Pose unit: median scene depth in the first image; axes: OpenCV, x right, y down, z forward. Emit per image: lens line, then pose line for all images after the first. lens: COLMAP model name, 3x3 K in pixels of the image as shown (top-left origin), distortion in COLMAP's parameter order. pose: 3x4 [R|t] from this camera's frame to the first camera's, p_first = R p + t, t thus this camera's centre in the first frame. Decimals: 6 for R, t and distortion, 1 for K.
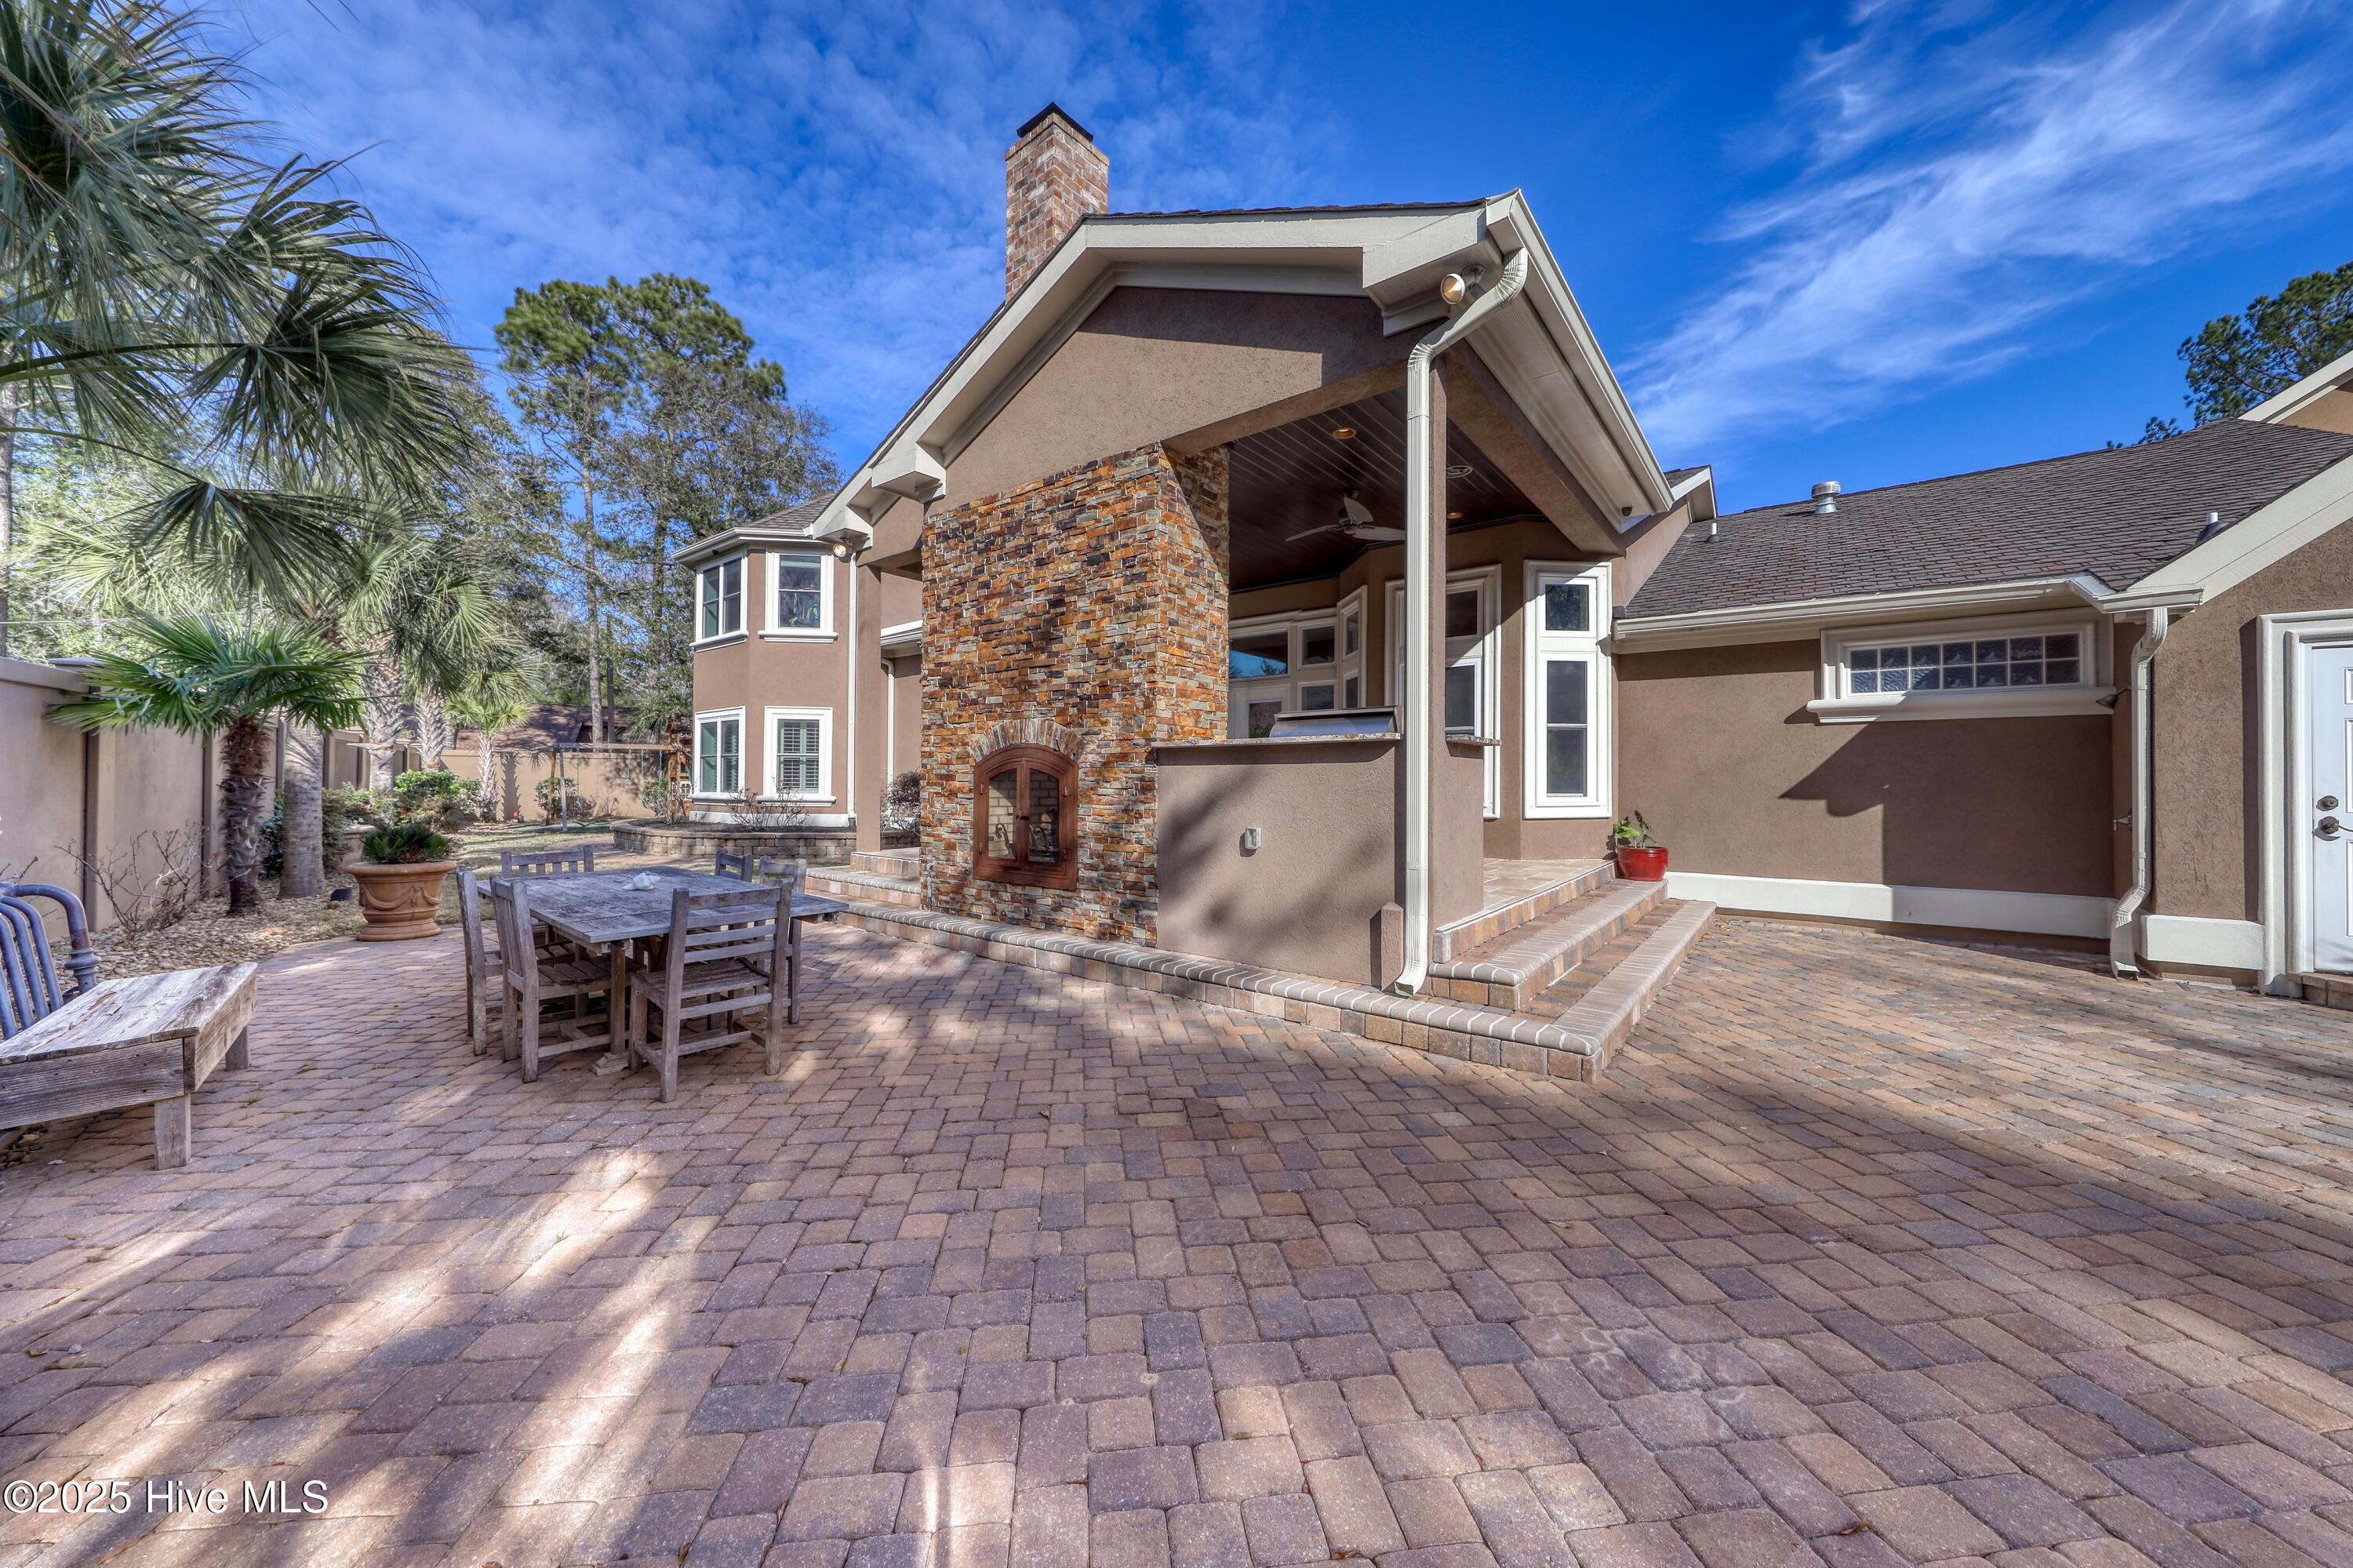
lens RADIAL K [[849.2, 0, 1162.8], [0, 849.2, 779.7], [0, 0, 1]] dist [-0.000062, -0.000794]
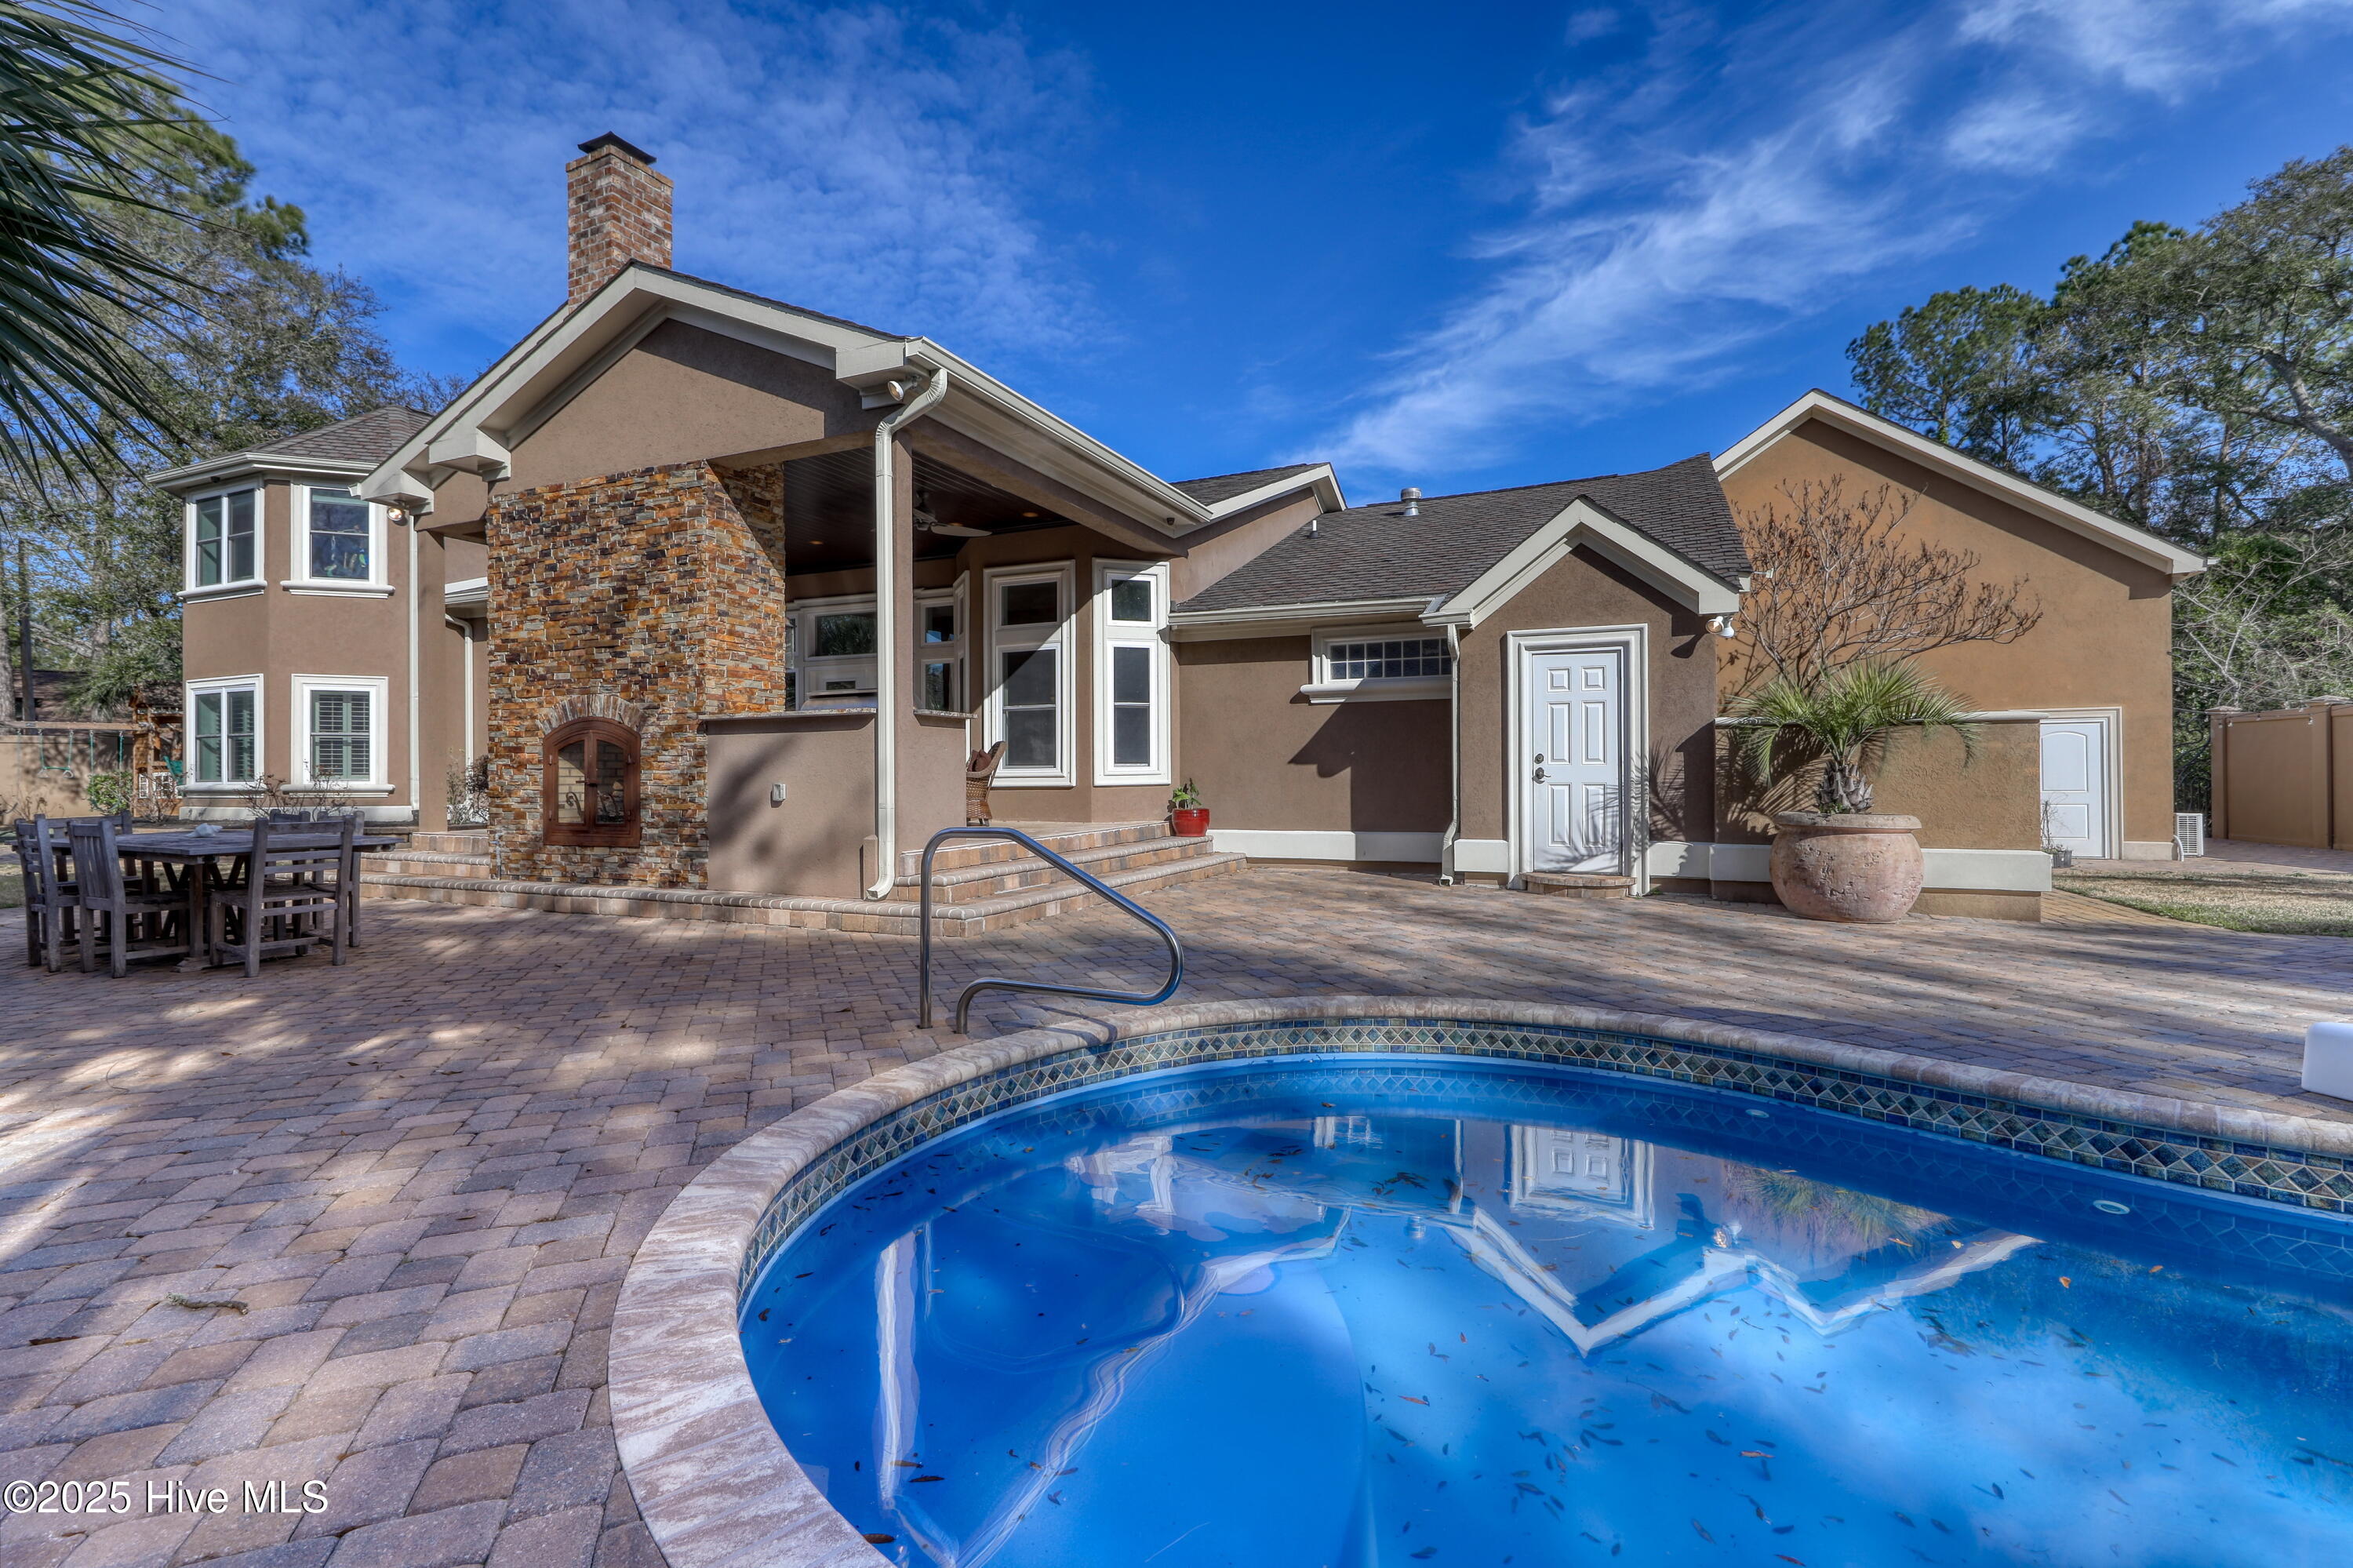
lens RADIAL K [[1083.3, 0, 1178.0], [0, 1083.3, 781.6], [0, 0, 1]] dist [0.001227, -0.001224]
pose [[0.966758, -0.011788, 0.255421, 0.194080], [0.009530, 0.999904, 0.010076, 0.031151], [-0.255515, -0.007307, 0.966777, -0.502028]]
